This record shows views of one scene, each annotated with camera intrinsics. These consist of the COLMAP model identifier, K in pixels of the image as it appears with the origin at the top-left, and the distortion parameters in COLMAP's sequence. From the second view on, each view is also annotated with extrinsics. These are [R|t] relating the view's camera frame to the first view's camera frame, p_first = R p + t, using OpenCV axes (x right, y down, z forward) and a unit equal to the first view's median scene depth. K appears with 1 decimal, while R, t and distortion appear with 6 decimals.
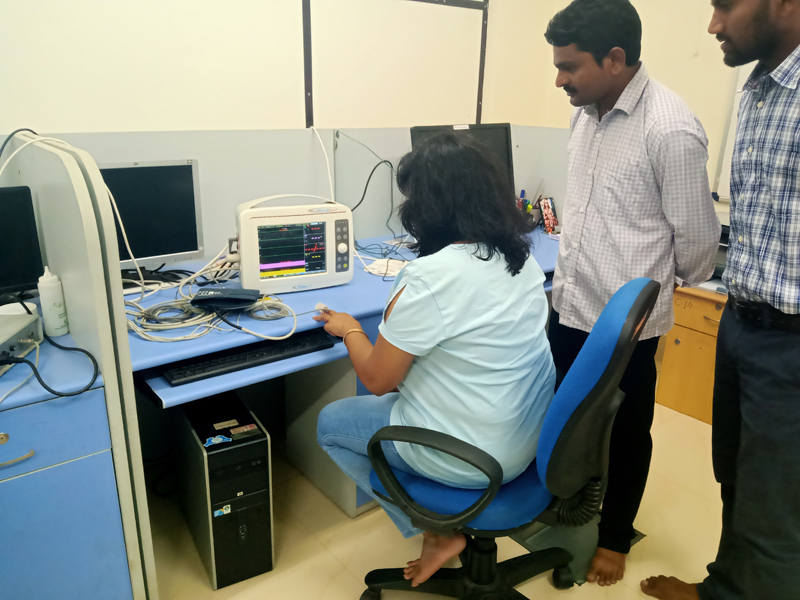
lens RADIAL K [[644.3, 0, 400.0], [0, 644.3, 300.0], [0, 0, 1]] dist [0.092740, -0.164243]
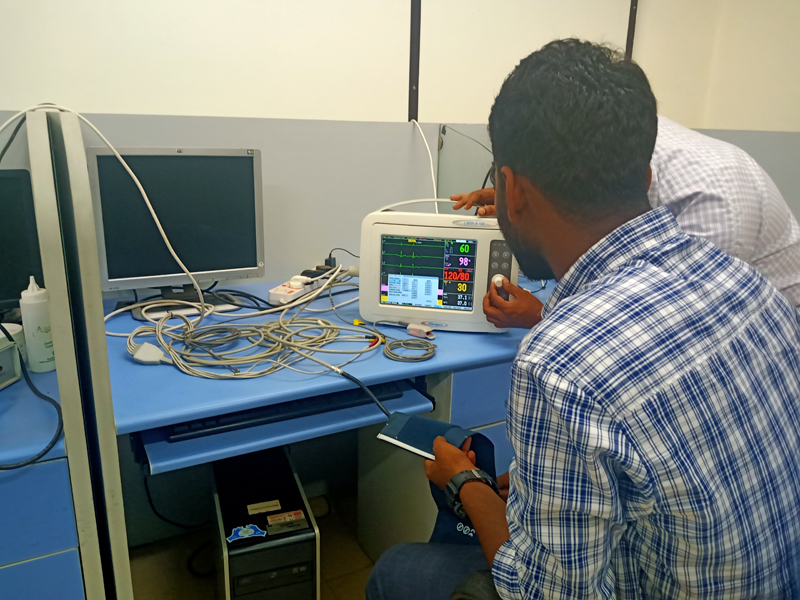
lens RADIAL K [[644.3, 0, 400.0], [0, 644.3, 300.0], [0, 0, 1]] dist [0.092740, -0.164243]
pose [[0.982543, 0.044910, -0.180532, -0.000552], [-0.053573, 0.997620, -0.043399, -0.014139], [0.178154, 0.052313, 0.982611, 0.313355]]
